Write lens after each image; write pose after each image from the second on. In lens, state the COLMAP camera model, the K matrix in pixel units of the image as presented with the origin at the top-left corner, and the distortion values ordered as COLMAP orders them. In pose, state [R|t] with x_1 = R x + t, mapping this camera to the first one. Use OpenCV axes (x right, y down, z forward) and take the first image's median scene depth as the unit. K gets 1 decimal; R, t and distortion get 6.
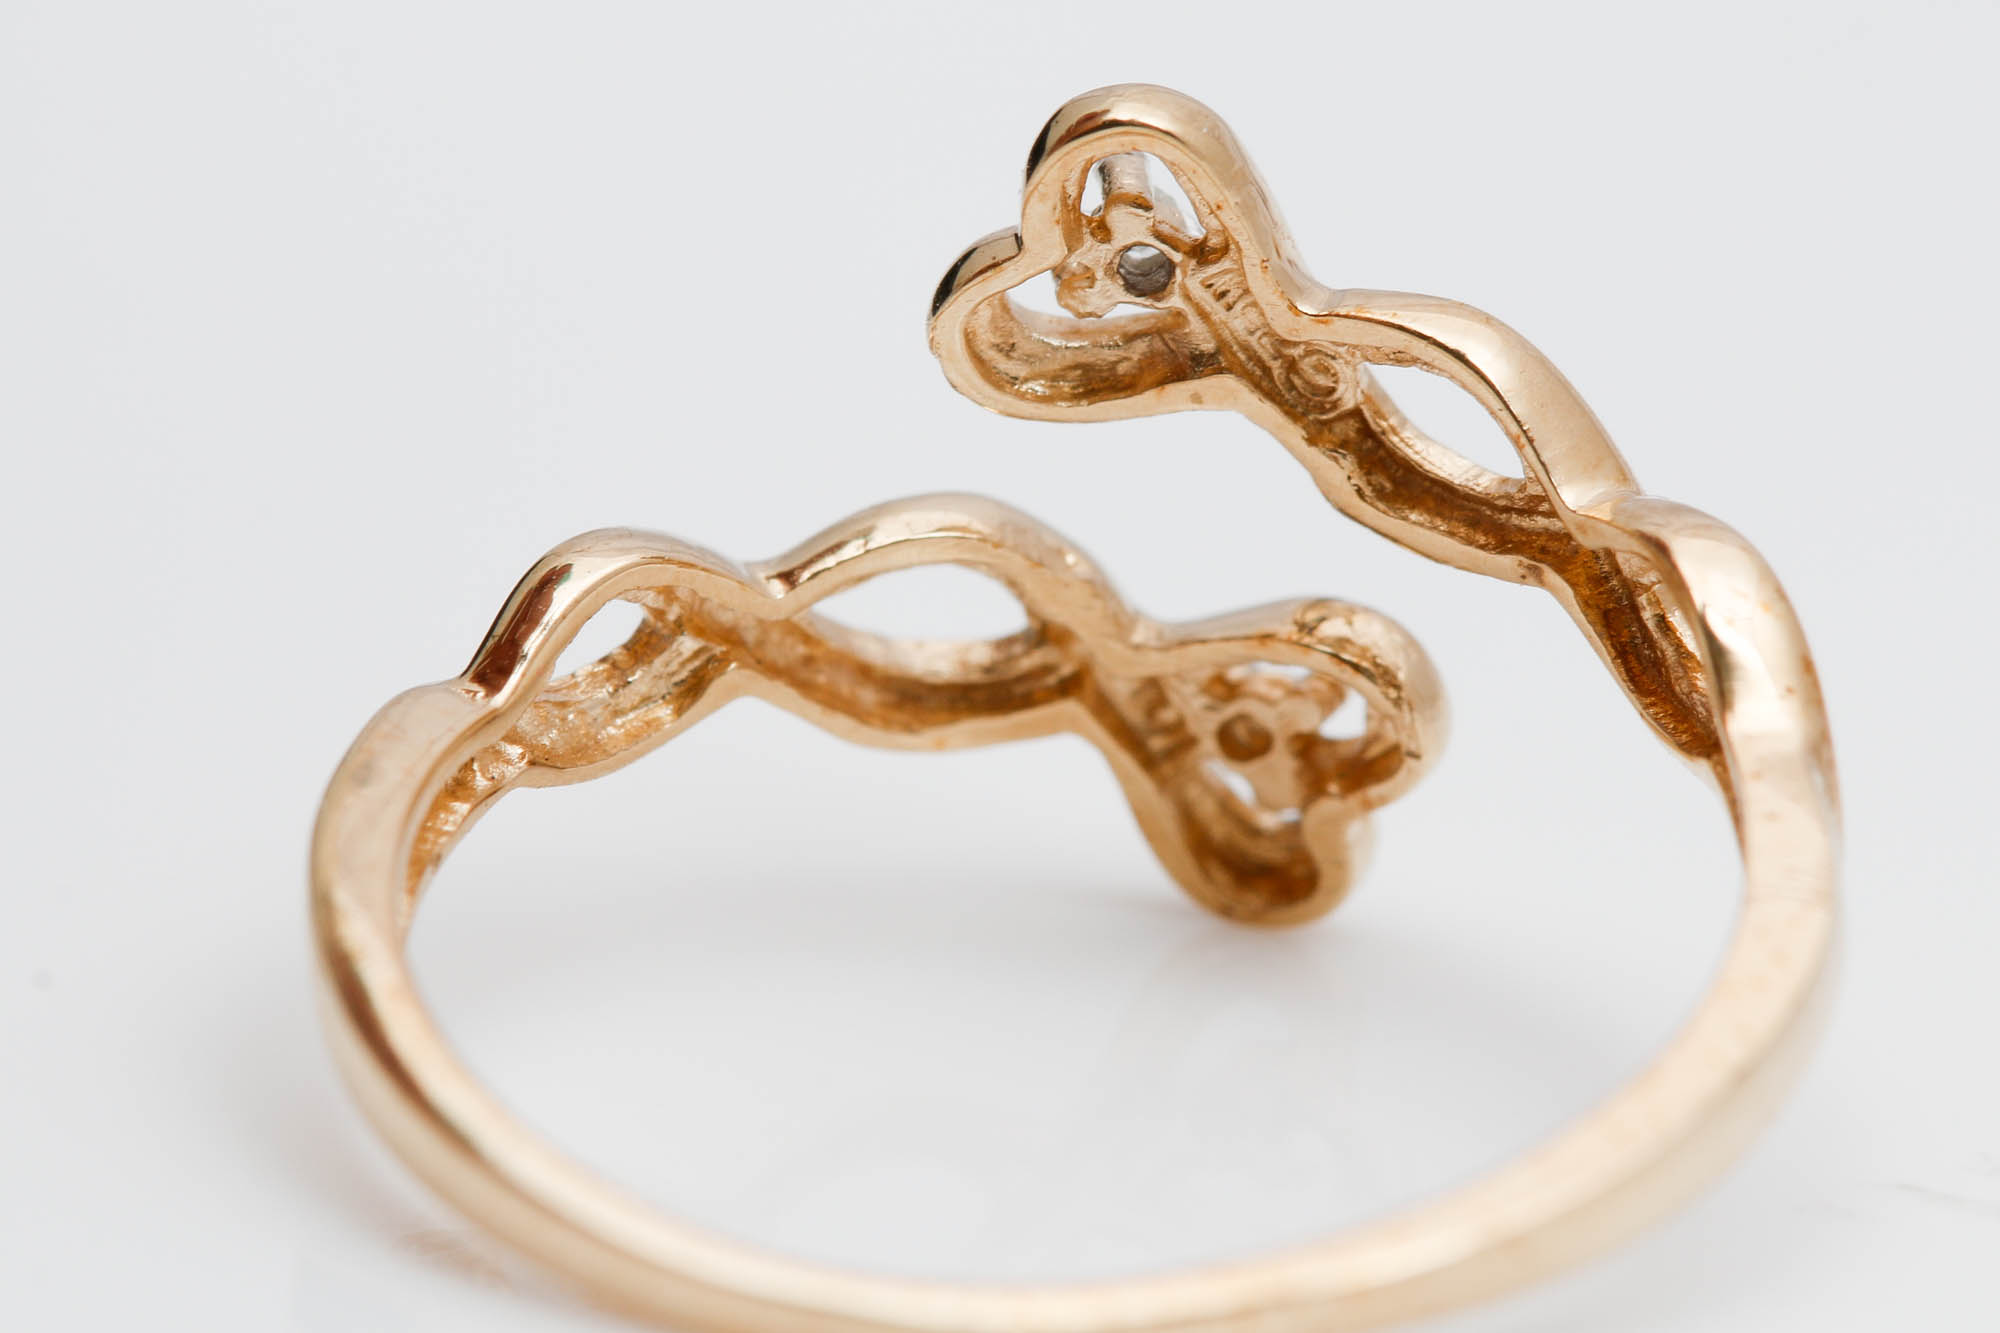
lens RADIAL K [[9501.5, 0, 1000.0], [0, 9501.5, 666.5], [0, 0, 1]] dist [-0.104368, -0.539622]
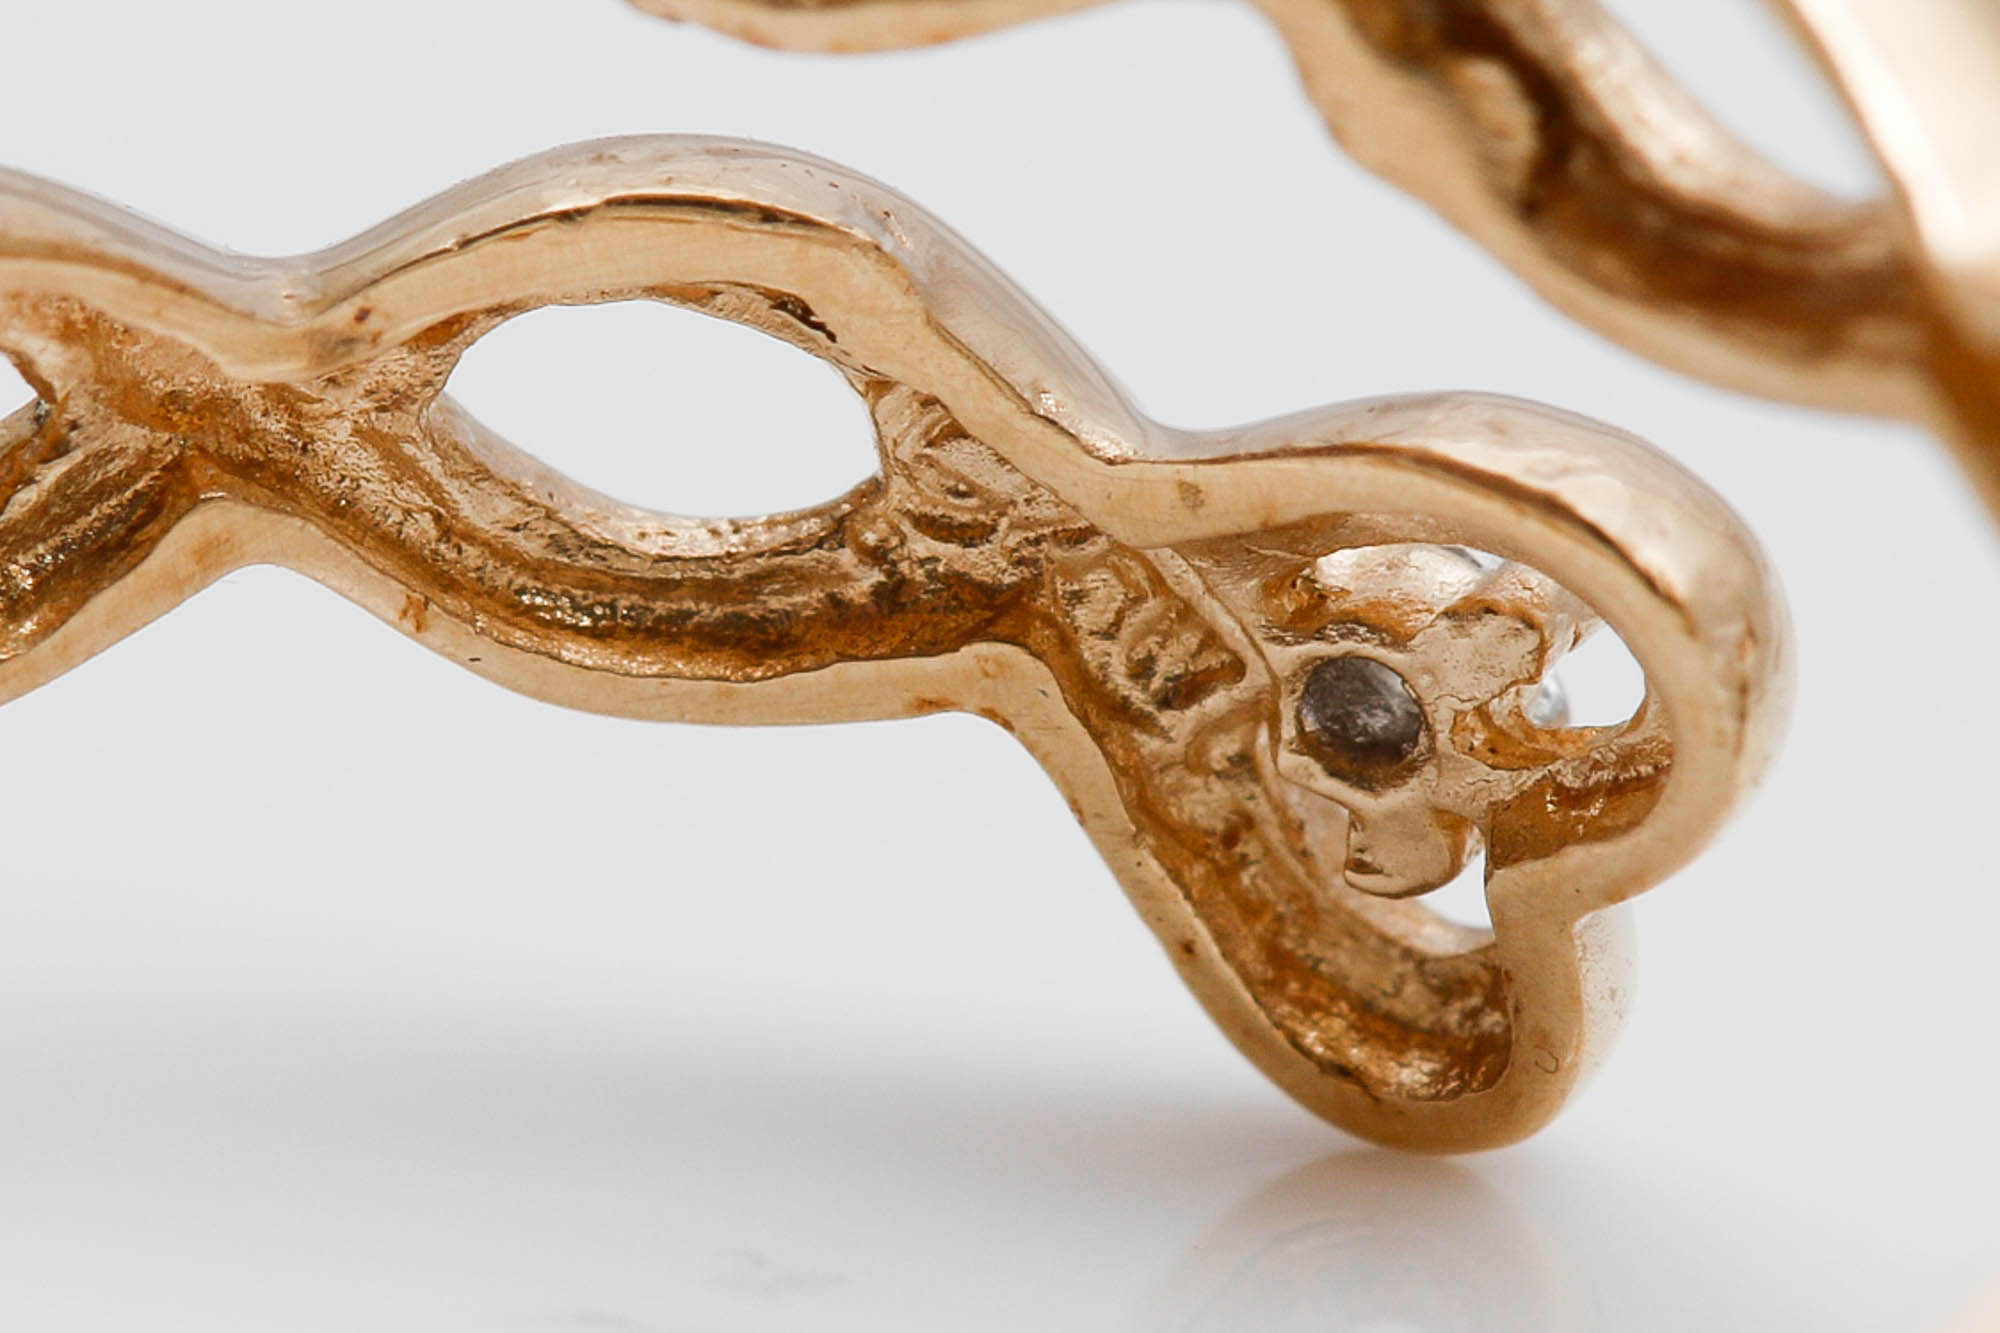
lens RADIAL K [[9501.5, 0, 1000.0], [0, 9501.5, 666.5], [0, 0, 1]] dist [-0.104368, -0.539622]
pose [[0.998216, 0.057604, 0.015681, 0.001120], [-0.058030, 0.997916, 0.028224, -0.006845], [-0.014023, -0.029083, 0.999479, 0.549563]]
